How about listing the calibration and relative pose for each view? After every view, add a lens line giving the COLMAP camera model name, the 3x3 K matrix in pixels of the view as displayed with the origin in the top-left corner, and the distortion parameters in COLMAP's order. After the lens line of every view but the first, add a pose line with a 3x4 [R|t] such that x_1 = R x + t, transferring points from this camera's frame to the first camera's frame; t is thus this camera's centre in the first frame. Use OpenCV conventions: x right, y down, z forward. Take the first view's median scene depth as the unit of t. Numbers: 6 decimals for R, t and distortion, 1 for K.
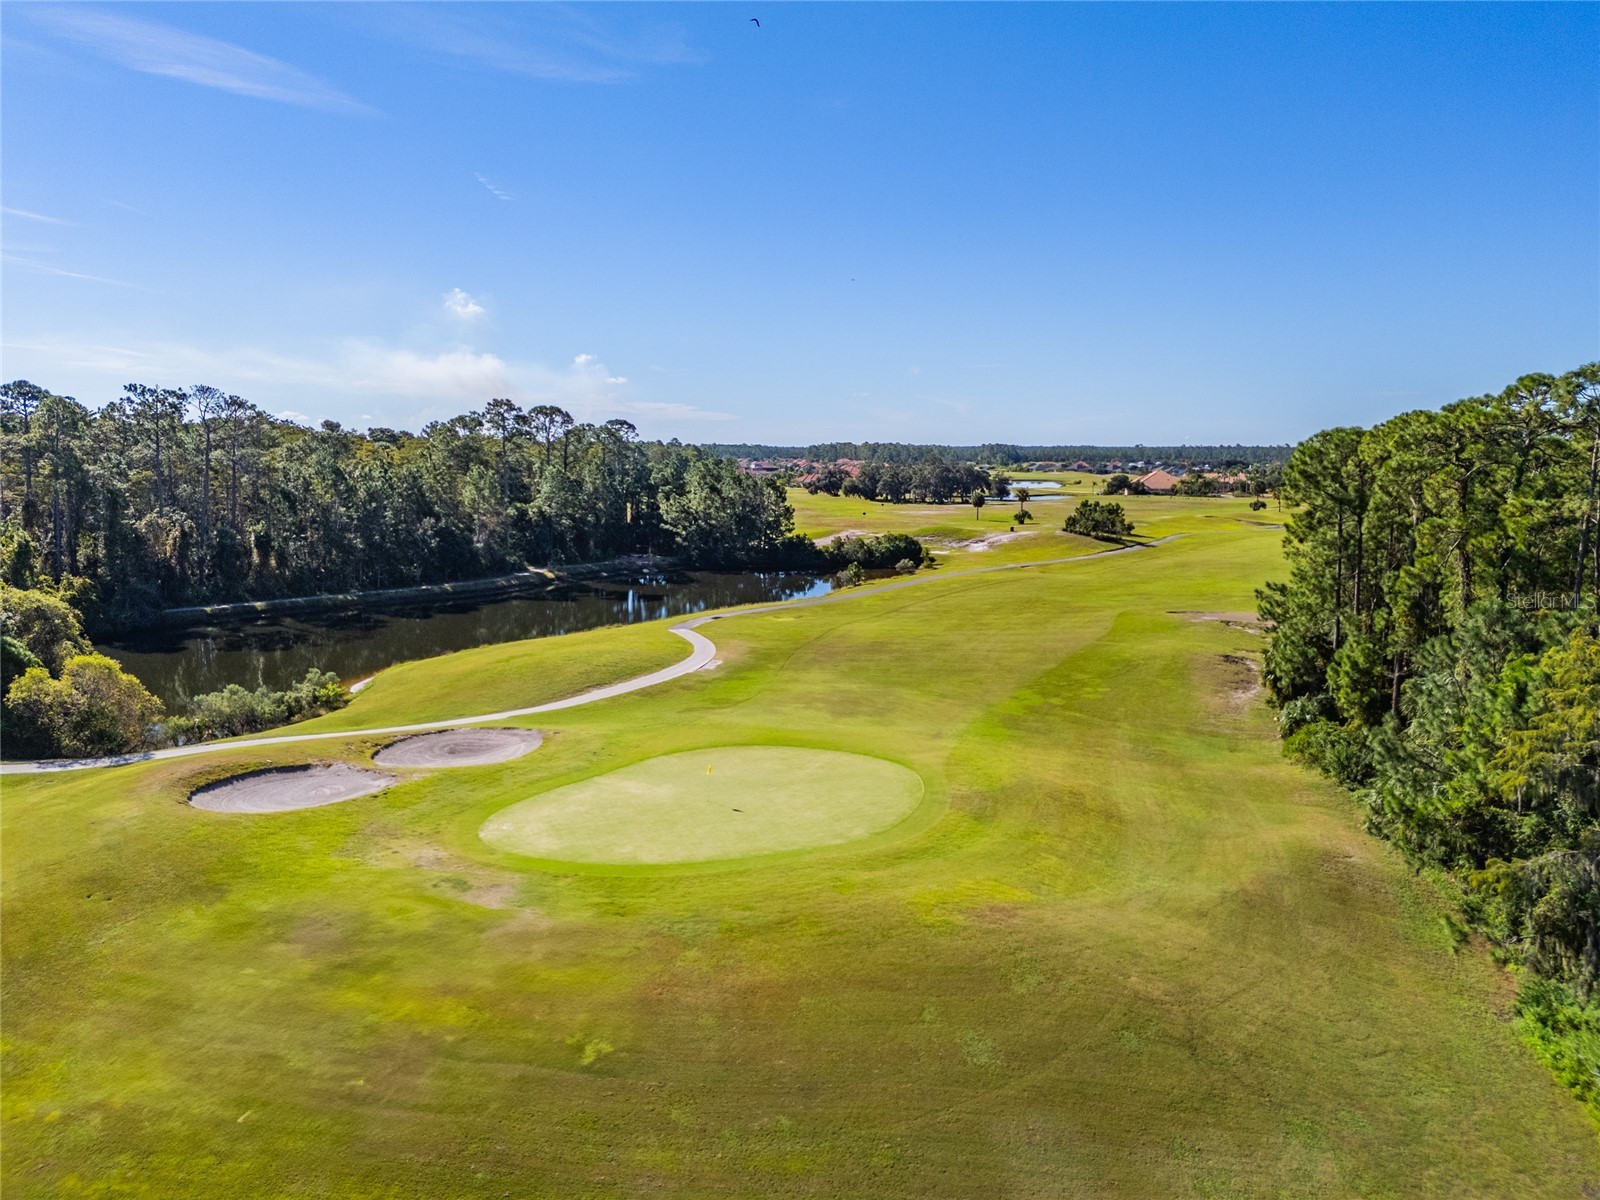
lens RADIAL K [[1216.0, 0, 800.0], [0, 1216.0, 600.0], [0, 0, 1]] dist [0.066574, -0.071267]
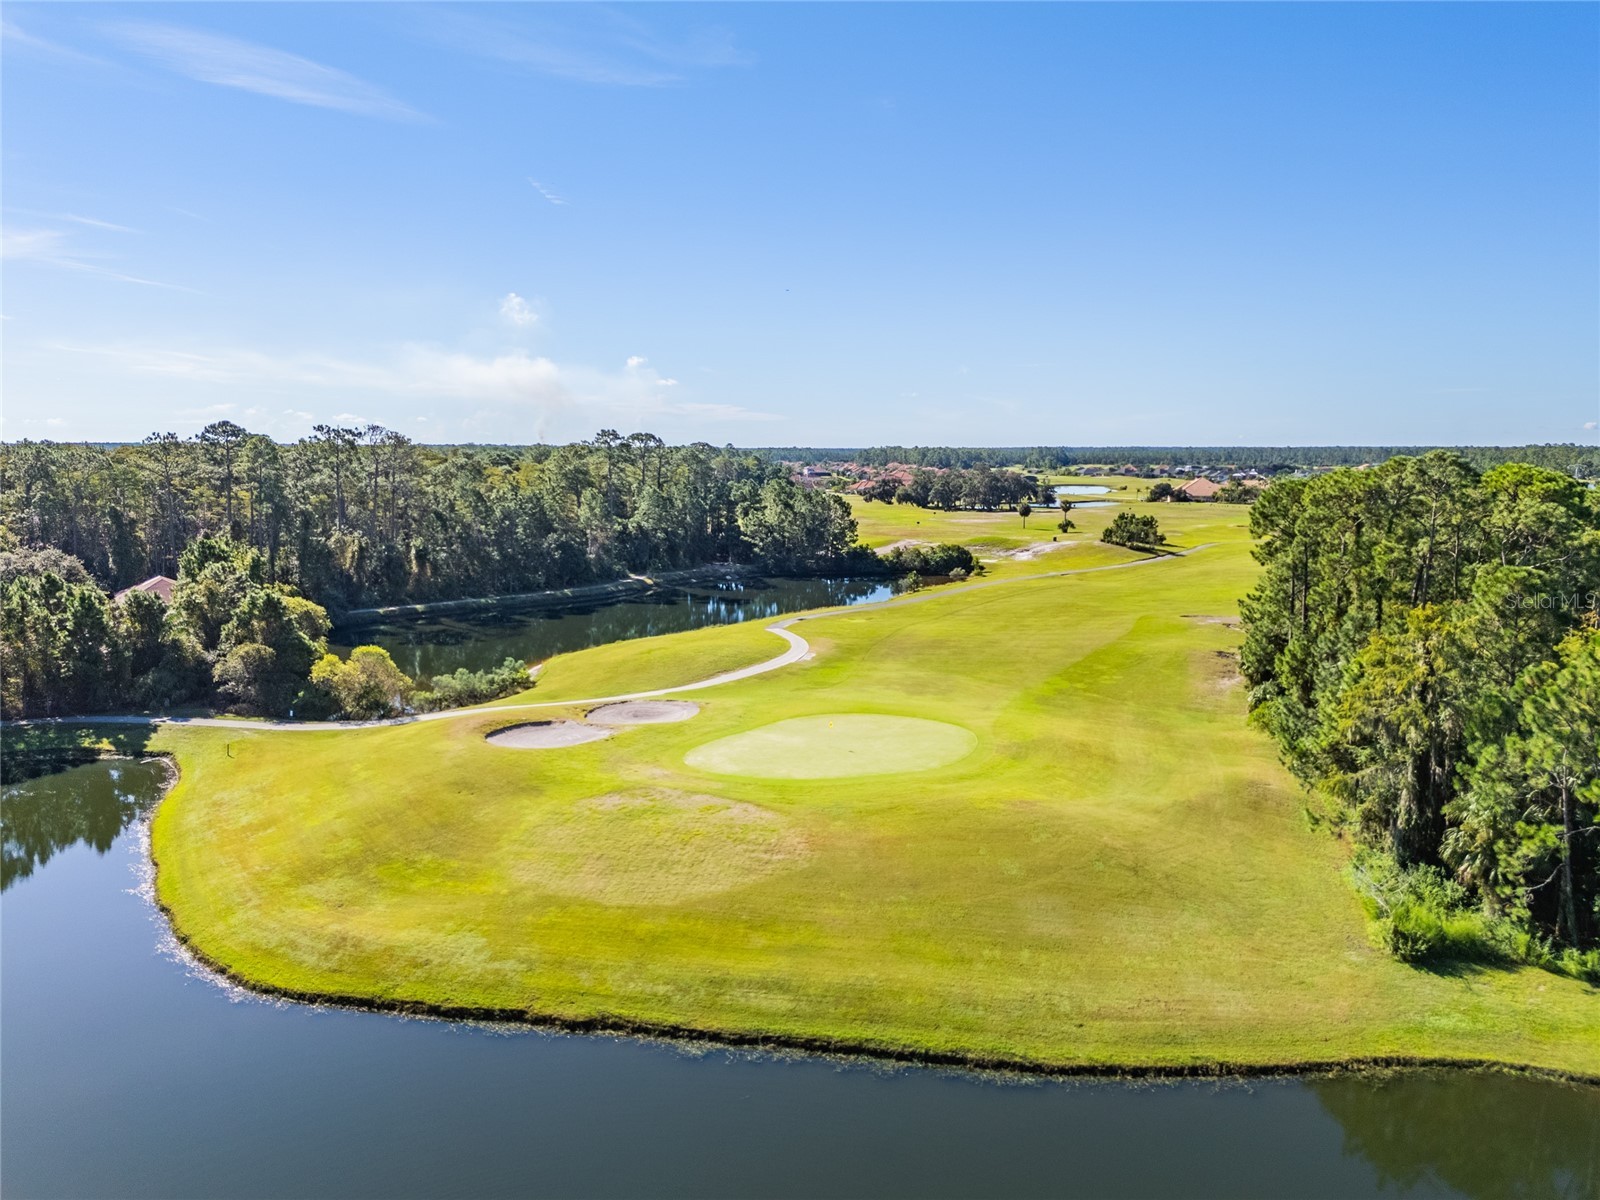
lens RADIAL K [[1216.0, 0, 800.0], [0, 1216.0, 600.0], [0, 0, 1]] dist [0.066574, -0.071267]
pose [[0.999242, 0.002852, -0.038823, -0.026337], [-0.002867, 0.999996, -0.000322, -0.004642], [0.038822, 0.000433, 0.999246, -0.223726]]
